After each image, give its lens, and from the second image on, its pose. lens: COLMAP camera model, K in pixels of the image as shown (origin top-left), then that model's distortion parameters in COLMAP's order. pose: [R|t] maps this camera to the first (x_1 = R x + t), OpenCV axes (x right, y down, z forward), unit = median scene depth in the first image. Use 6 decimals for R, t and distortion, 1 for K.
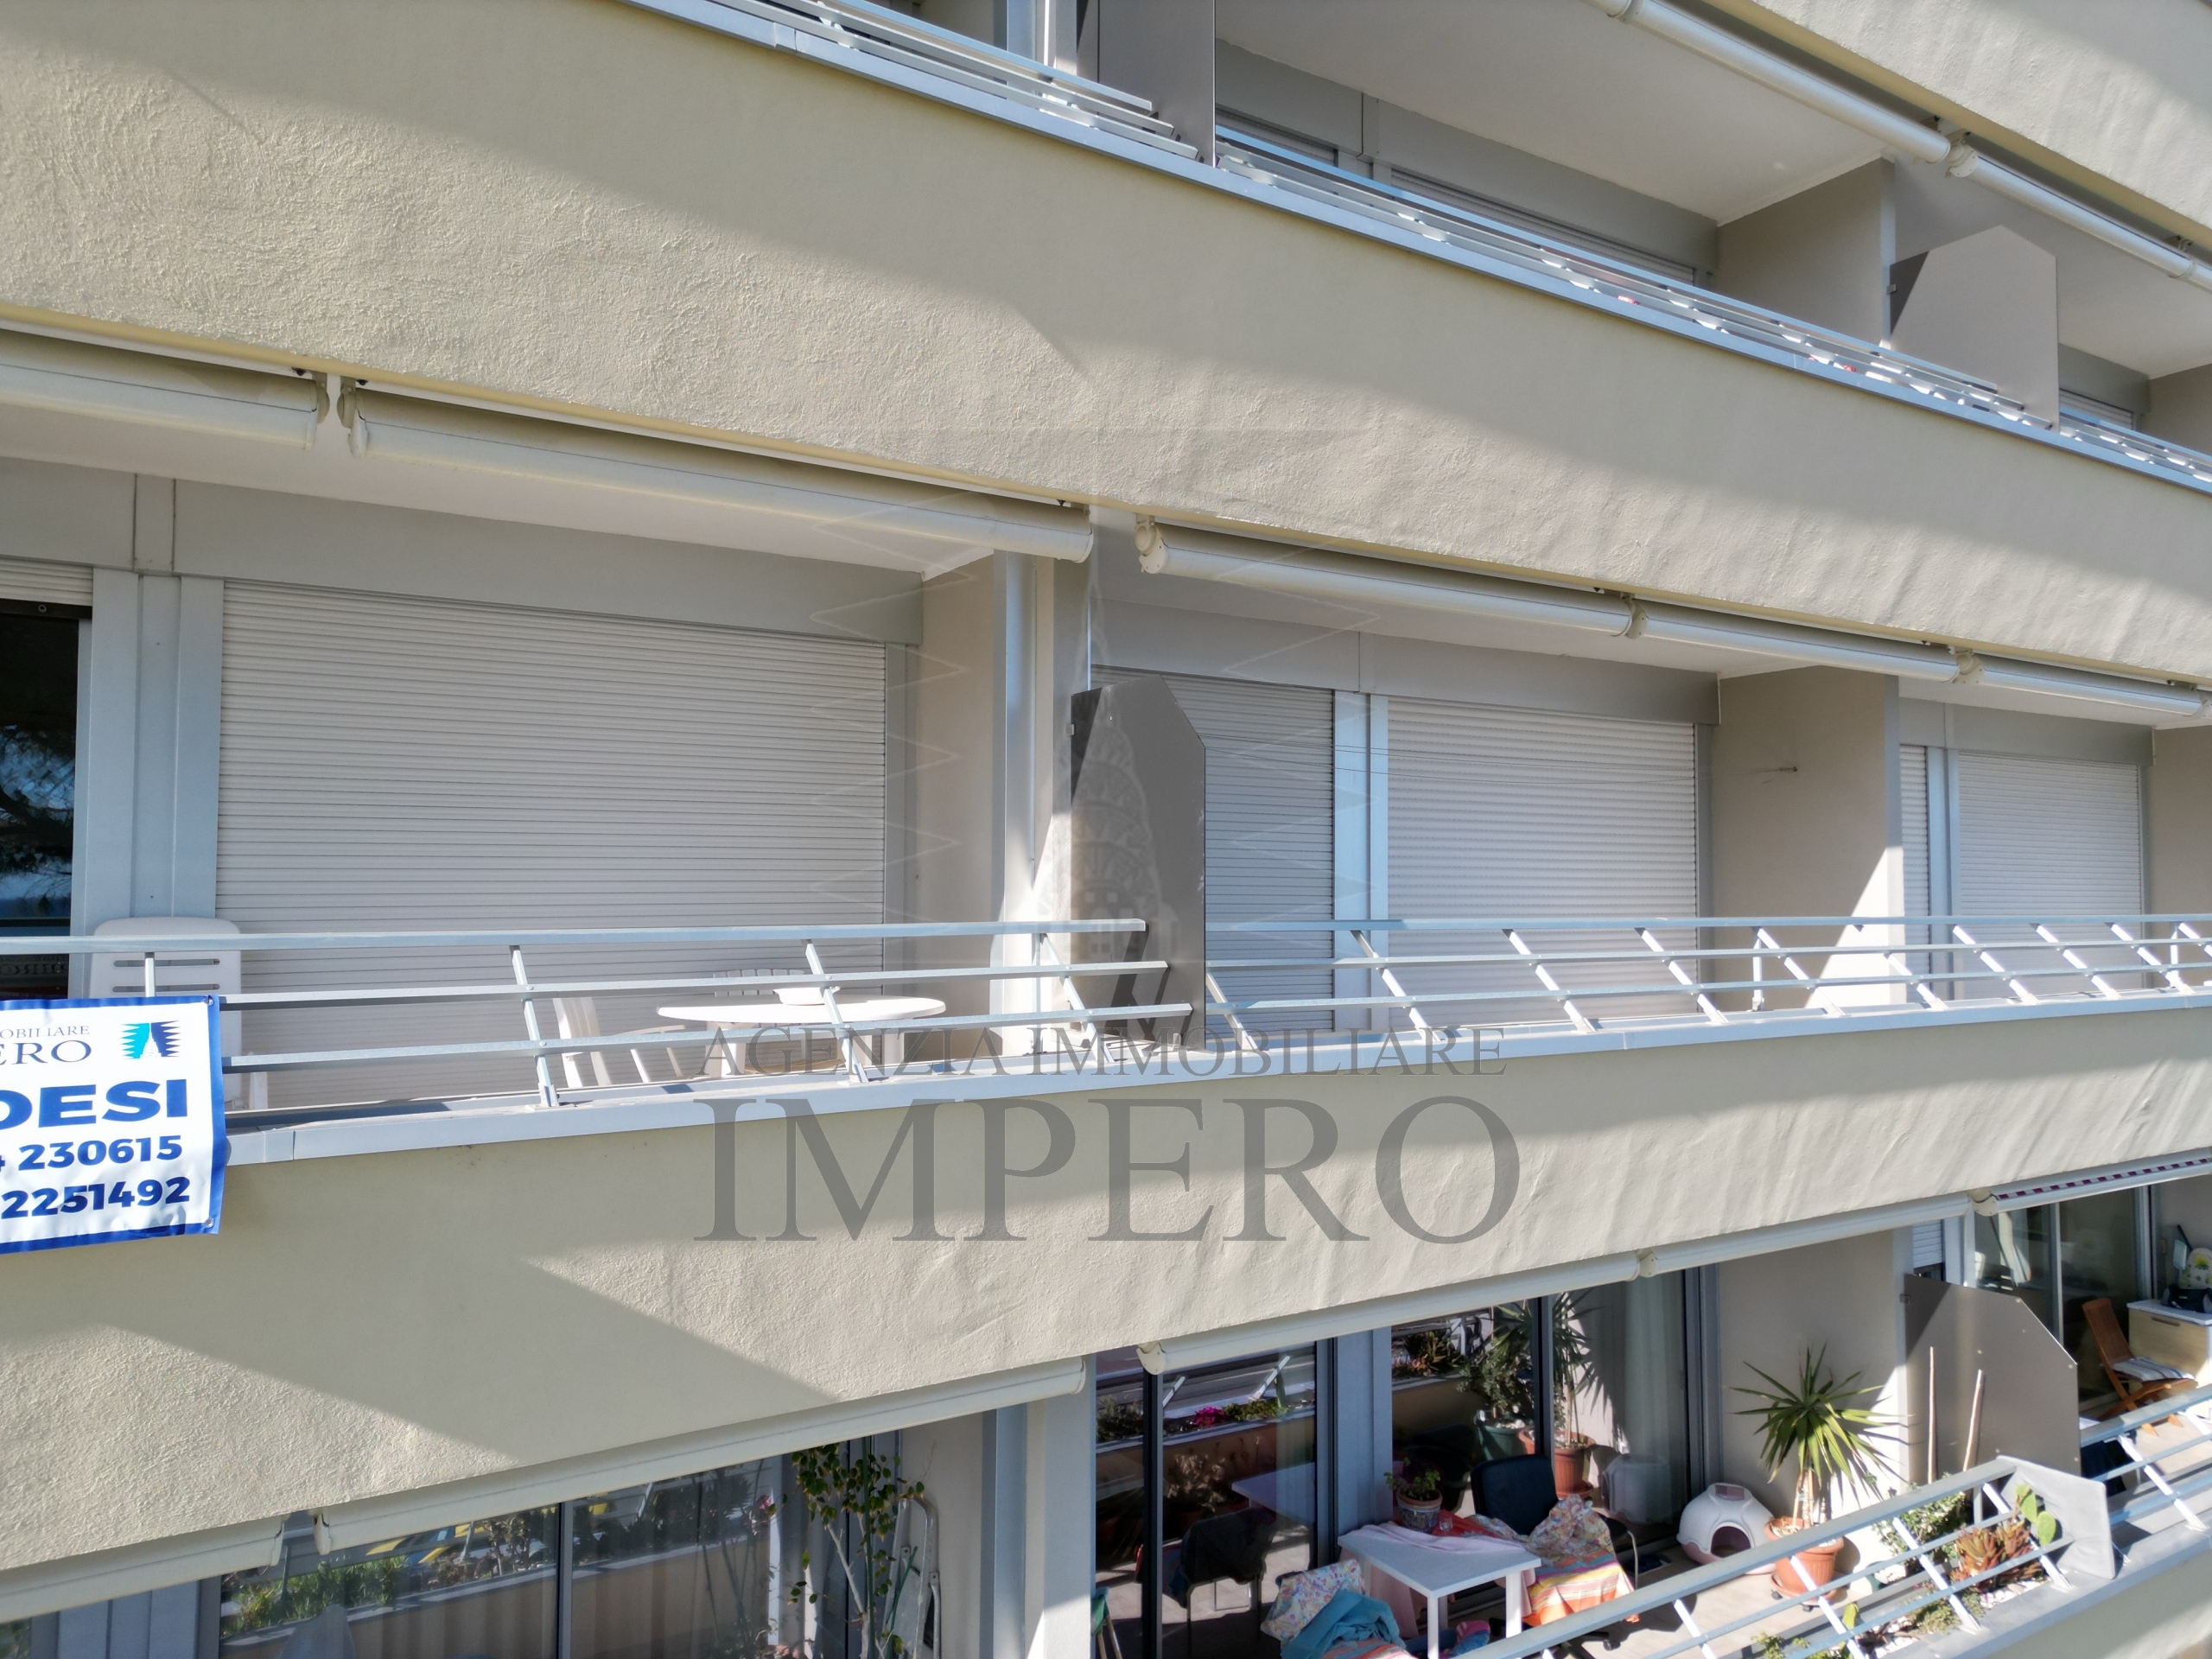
lens RADIAL K [[1547.2, 0, 1116.0], [0, 1547.2, 833.3], [0, 0, 1]] dist [0.063343, -0.047468]
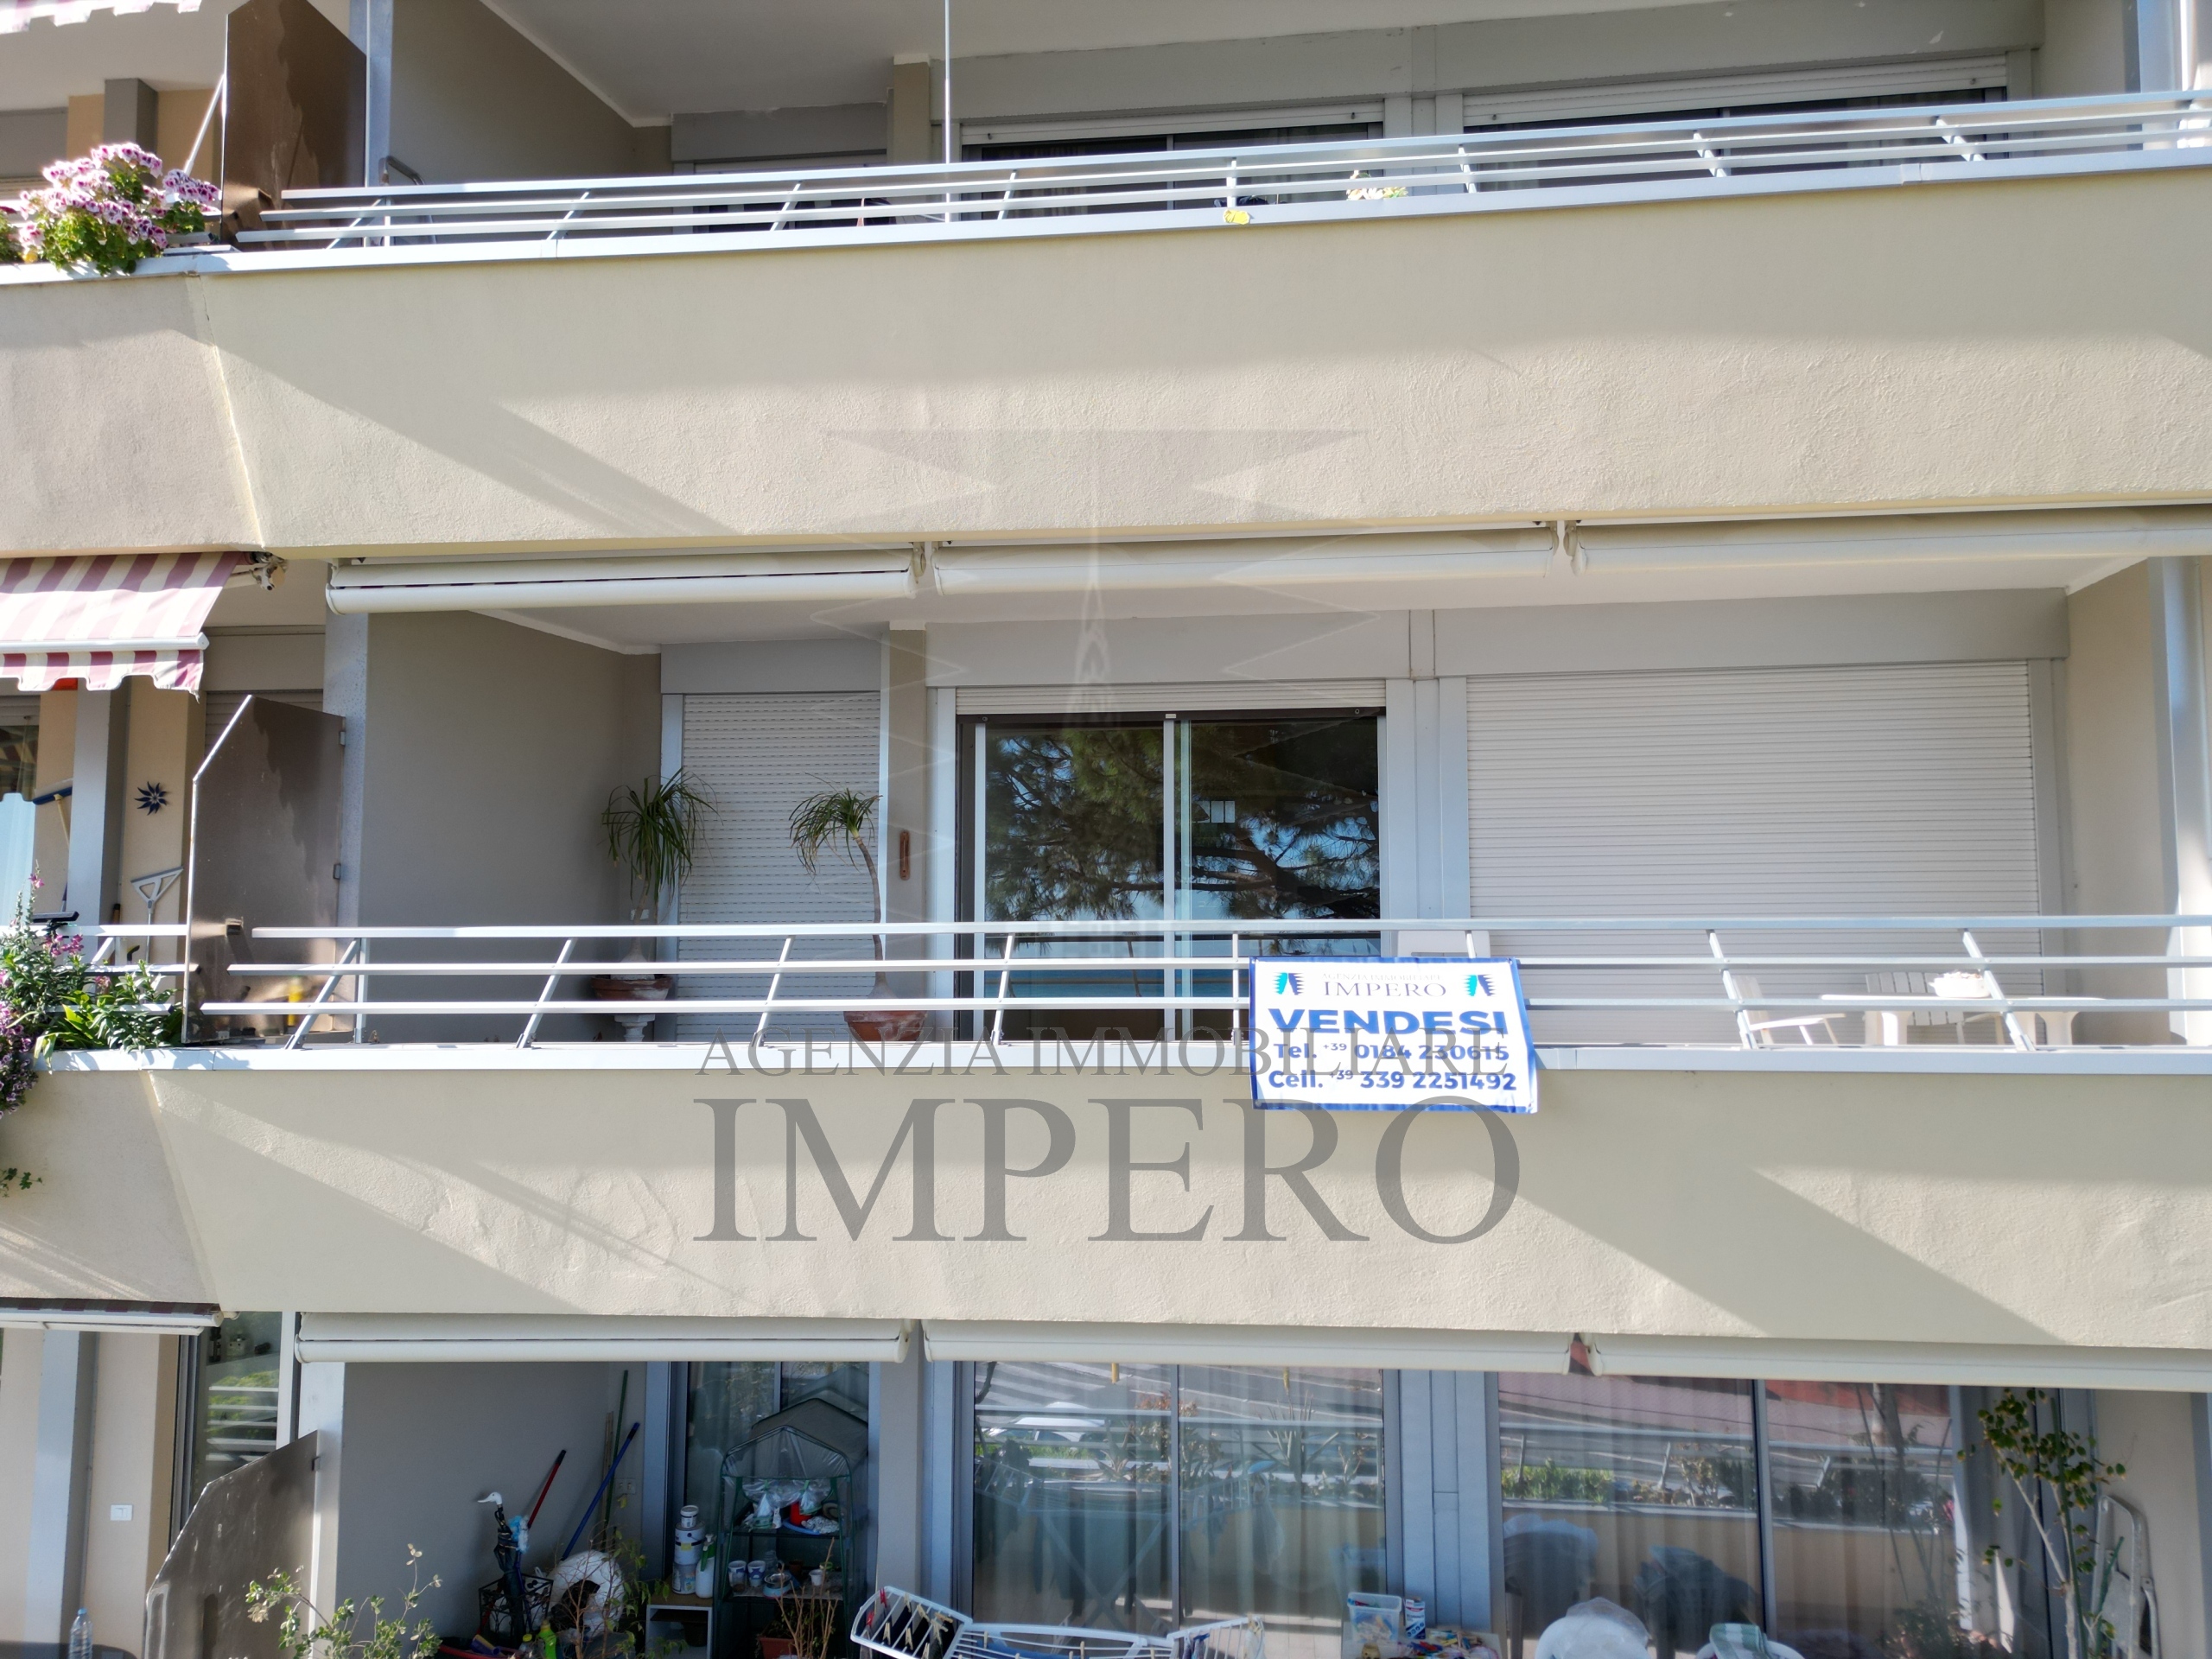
lens RADIAL K [[1547.2, 0, 1113.9], [0, 1547.2, 831.1], [0, 0, 1]] dist [0.063343, -0.047468]
pose [[0.778710, -0.053136, -0.625129, 0.030944], [0.029676, 0.998411, -0.047899, 0.027474], [0.626681, 0.018748, 0.779050, -0.232380]]
